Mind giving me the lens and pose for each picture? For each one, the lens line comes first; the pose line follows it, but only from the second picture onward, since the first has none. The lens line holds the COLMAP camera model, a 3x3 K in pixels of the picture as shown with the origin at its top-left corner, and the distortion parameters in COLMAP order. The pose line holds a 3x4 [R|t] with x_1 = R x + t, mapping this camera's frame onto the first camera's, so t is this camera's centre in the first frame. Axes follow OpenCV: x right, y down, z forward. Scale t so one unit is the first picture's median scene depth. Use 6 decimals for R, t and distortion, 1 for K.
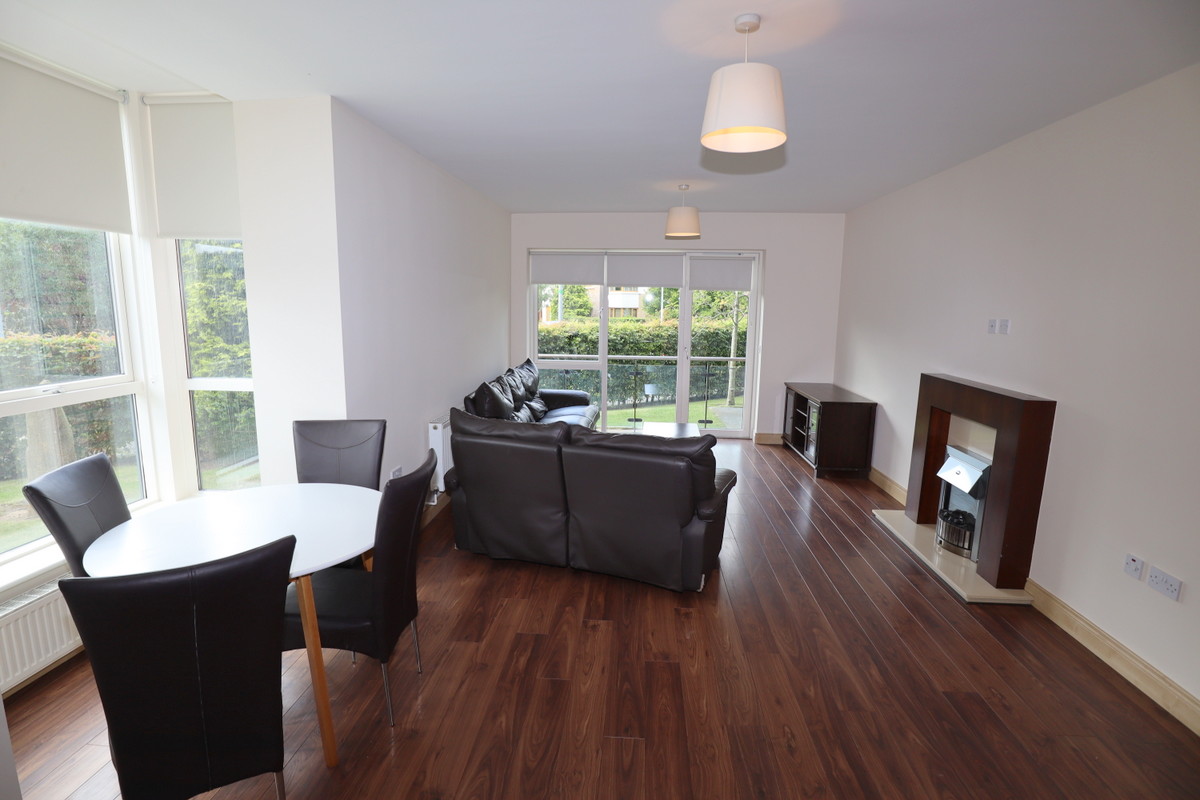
lens RADIAL K [[604.8, 0, 602.4], [0, 604.8, 404.2], [0, 0, 1]] dist [-0.030844, 0.005466]
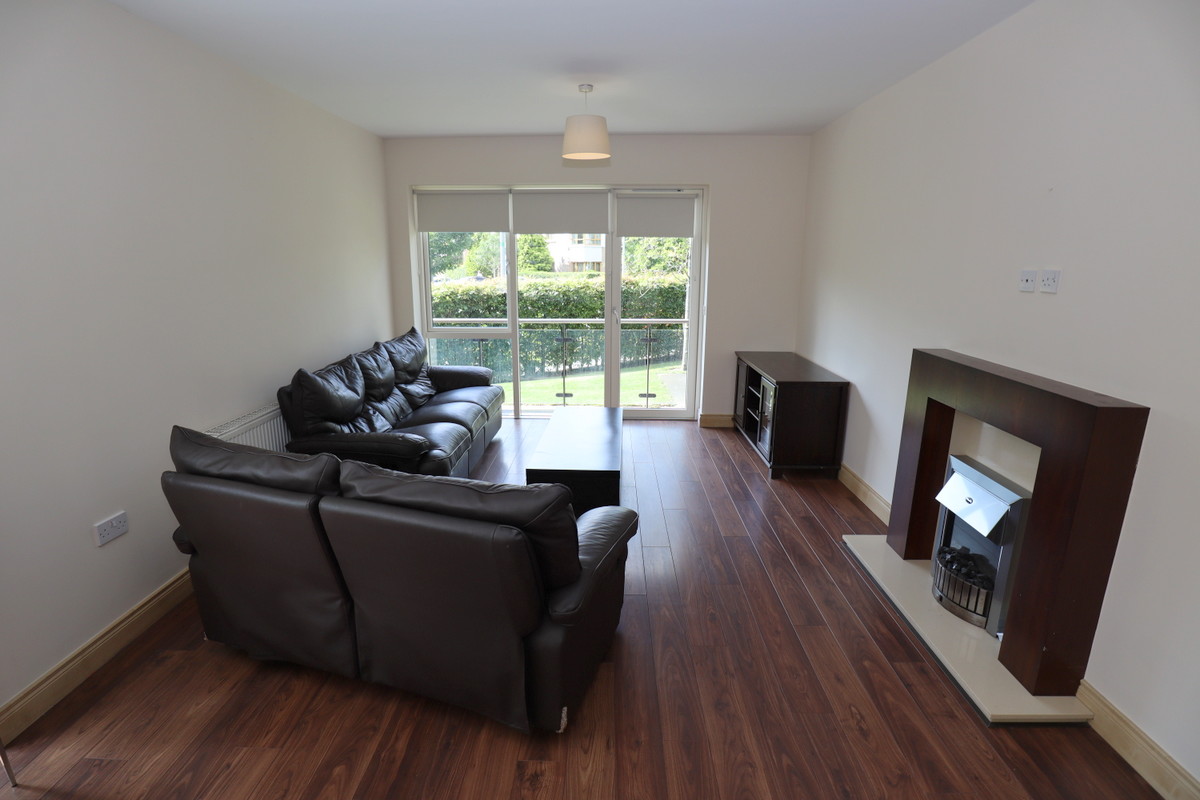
lens RADIAL K [[604.8, 0, 595.0], [0, 604.8, 401.4], [0, 0, 1]] dist [-0.030844, 0.005466]
pose [[0.999182, -0.019472, 0.035444, 0.116432], [0.017001, 0.997491, 0.068724, -0.039166], [-0.036693, -0.068066, 0.997006, 0.271324]]
